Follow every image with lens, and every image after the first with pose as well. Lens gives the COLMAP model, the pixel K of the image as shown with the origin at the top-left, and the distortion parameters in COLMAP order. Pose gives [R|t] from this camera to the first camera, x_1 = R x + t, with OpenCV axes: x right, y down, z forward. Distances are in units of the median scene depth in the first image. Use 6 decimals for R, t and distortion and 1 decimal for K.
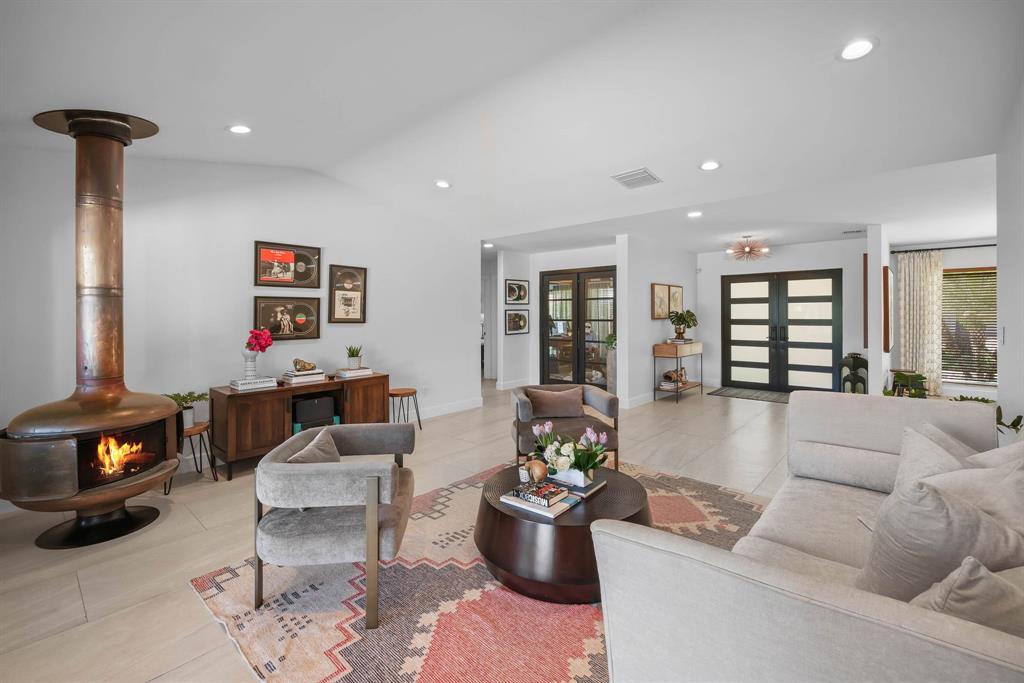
lens RADIAL K [[437.5, 0, 512.6], [0, 437.5, 316.5], [0, 0, 1]] dist [-0.001853, -0.000261]
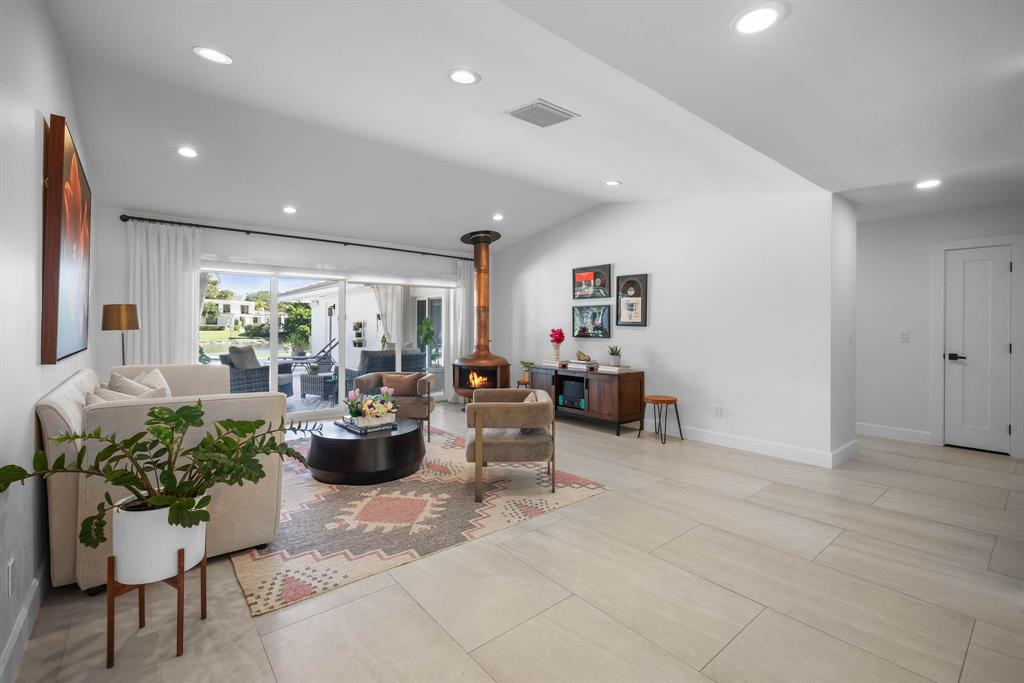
lens RADIAL K [[449.7, 0, 511.8], [0, 449.7, 334.2], [0, 0, 1]] dist [-0.001415, -0.000418]
pose [[-0.141634, 0.026871, -0.989554, 0.863031], [-0.007721, 0.999571, 0.028248, 0.005743], [0.989889, 0.011642, -0.141366, 0.920374]]
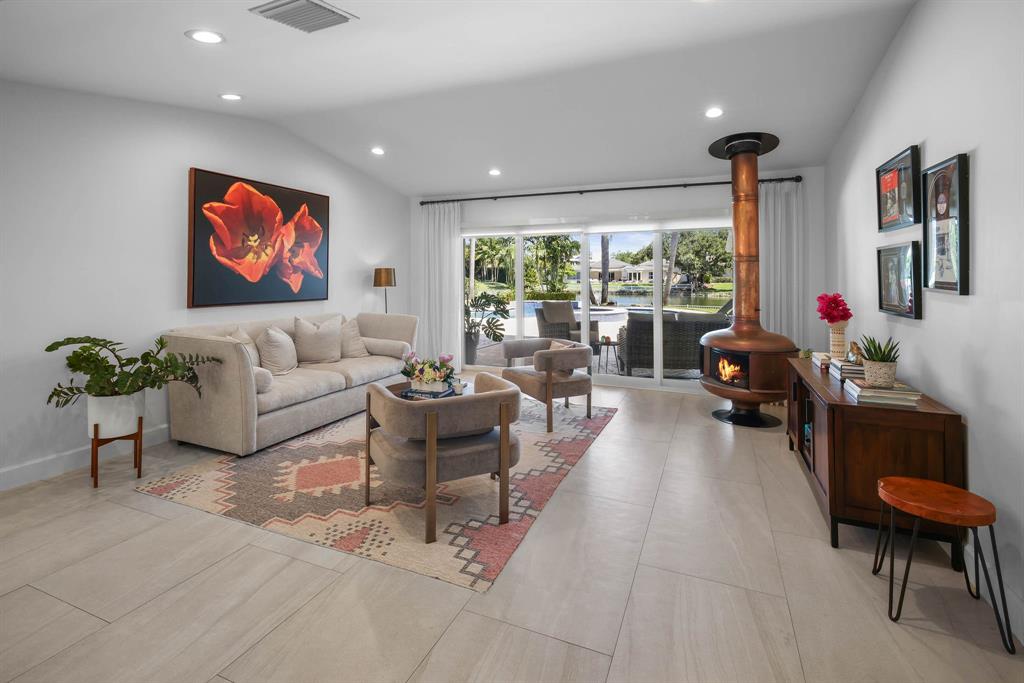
lens RADIAL K [[497.7, 0, 509.3], [0, 497.7, 275.4], [0, 0, 1]] dist [0.013992, -0.000830]
pose [[-0.950285, 0.006000, -0.311323, 0.208013], [0.004568, 0.999975, 0.005329, -0.007246], [0.311347, 0.003642, -0.950289, 1.433877]]
